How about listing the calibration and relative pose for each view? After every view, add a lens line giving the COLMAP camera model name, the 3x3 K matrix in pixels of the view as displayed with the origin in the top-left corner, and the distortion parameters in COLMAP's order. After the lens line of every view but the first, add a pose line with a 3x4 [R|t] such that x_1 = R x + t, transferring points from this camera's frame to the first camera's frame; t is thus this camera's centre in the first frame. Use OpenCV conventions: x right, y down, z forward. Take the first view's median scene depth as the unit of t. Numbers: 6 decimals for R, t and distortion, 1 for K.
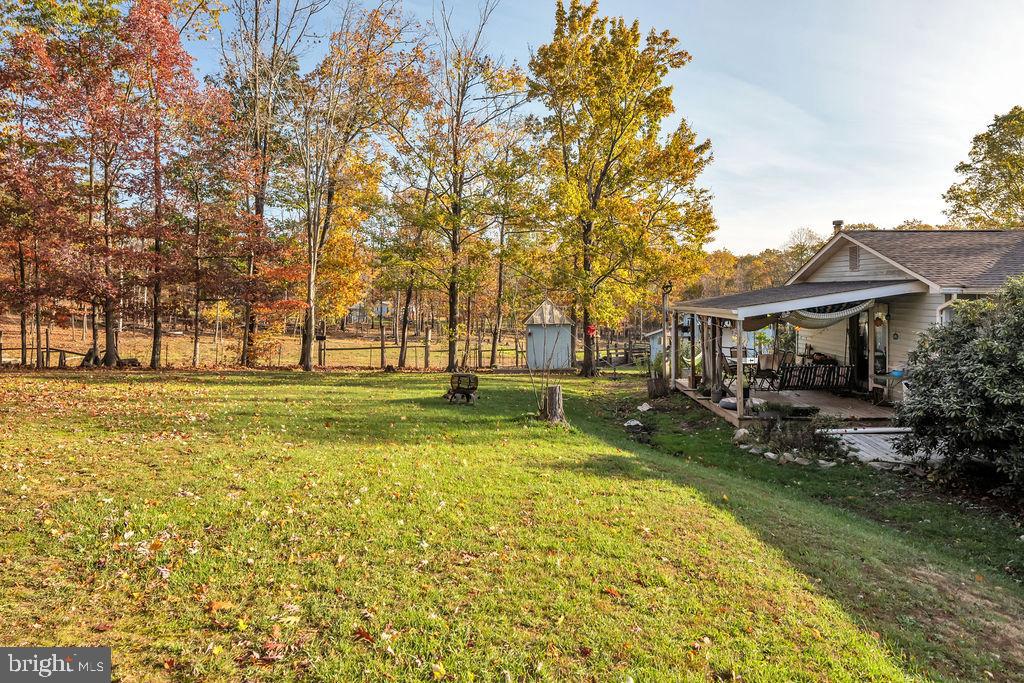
lens RADIAL K [[658.3, 0, 511.4], [0, 658.3, 324.4], [0, 0, 1]] dist [-0.045803, -0.002043]
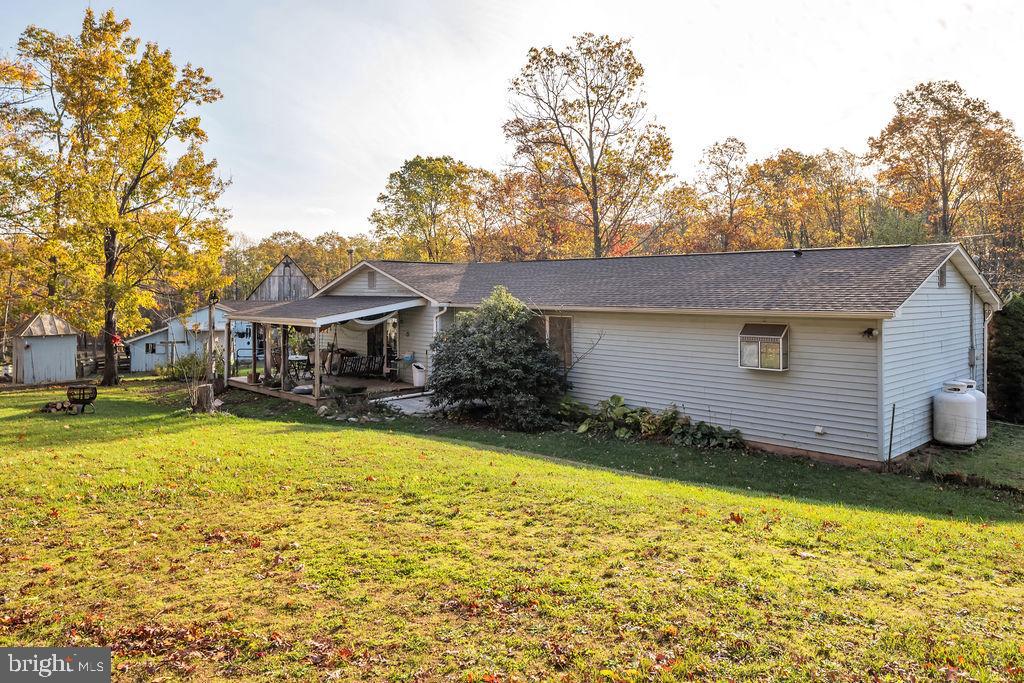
lens RADIAL K [[658.3, 0, 511.4], [0, 658.3, 324.4], [0, 0, 1]] dist [-0.045803, -0.002043]
pose [[0.668801, -0.030198, 0.742827, -0.241831], [0.029730, 0.999462, 0.013864, -0.011626], [-0.742846, 0.012812, 0.669339, -0.130475]]
